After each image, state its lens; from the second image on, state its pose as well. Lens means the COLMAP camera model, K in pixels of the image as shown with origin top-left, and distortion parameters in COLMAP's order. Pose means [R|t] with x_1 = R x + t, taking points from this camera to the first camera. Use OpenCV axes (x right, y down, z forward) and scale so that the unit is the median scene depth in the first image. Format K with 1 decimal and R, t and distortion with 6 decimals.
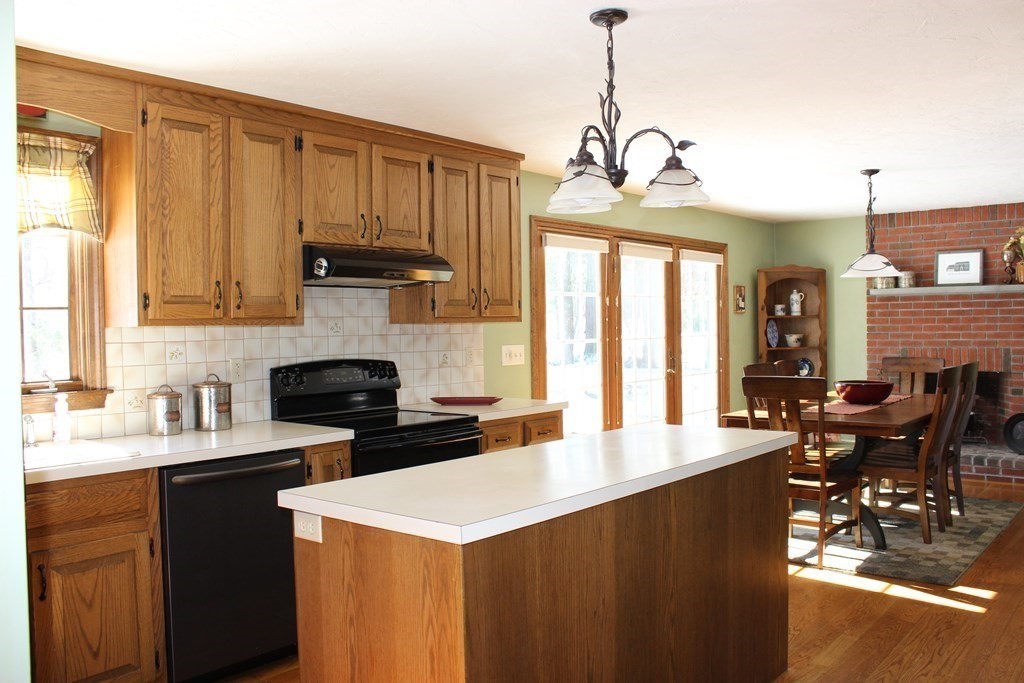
lens RADIAL K [[841.3, 0, 529.0], [0, 841.3, 341.5], [0, 0, 1]] dist [-0.106814, 0.001871]
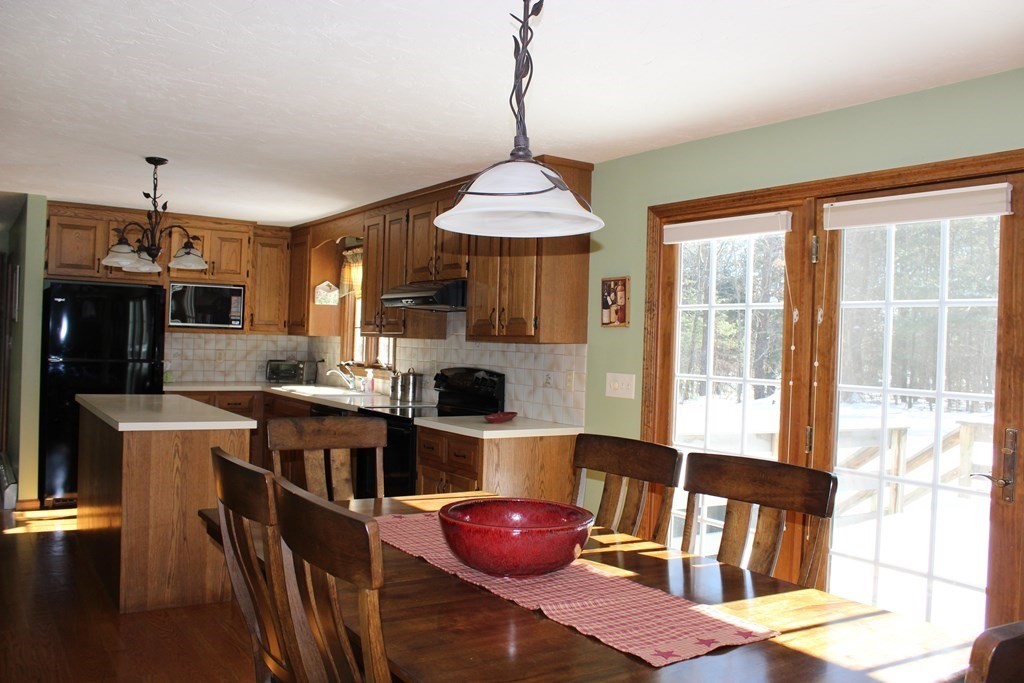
lens RADIAL K [[841.3, 0, 529.0], [0, 841.3, 341.5], [0, 0, 1]] dist [-0.106814, 0.001871]
pose [[-0.263093, 0.002887, -0.964766, 1.143960], [-0.051189, 0.998545, 0.016948, -0.051829], [0.963411, 0.053844, -0.262563, 1.638829]]
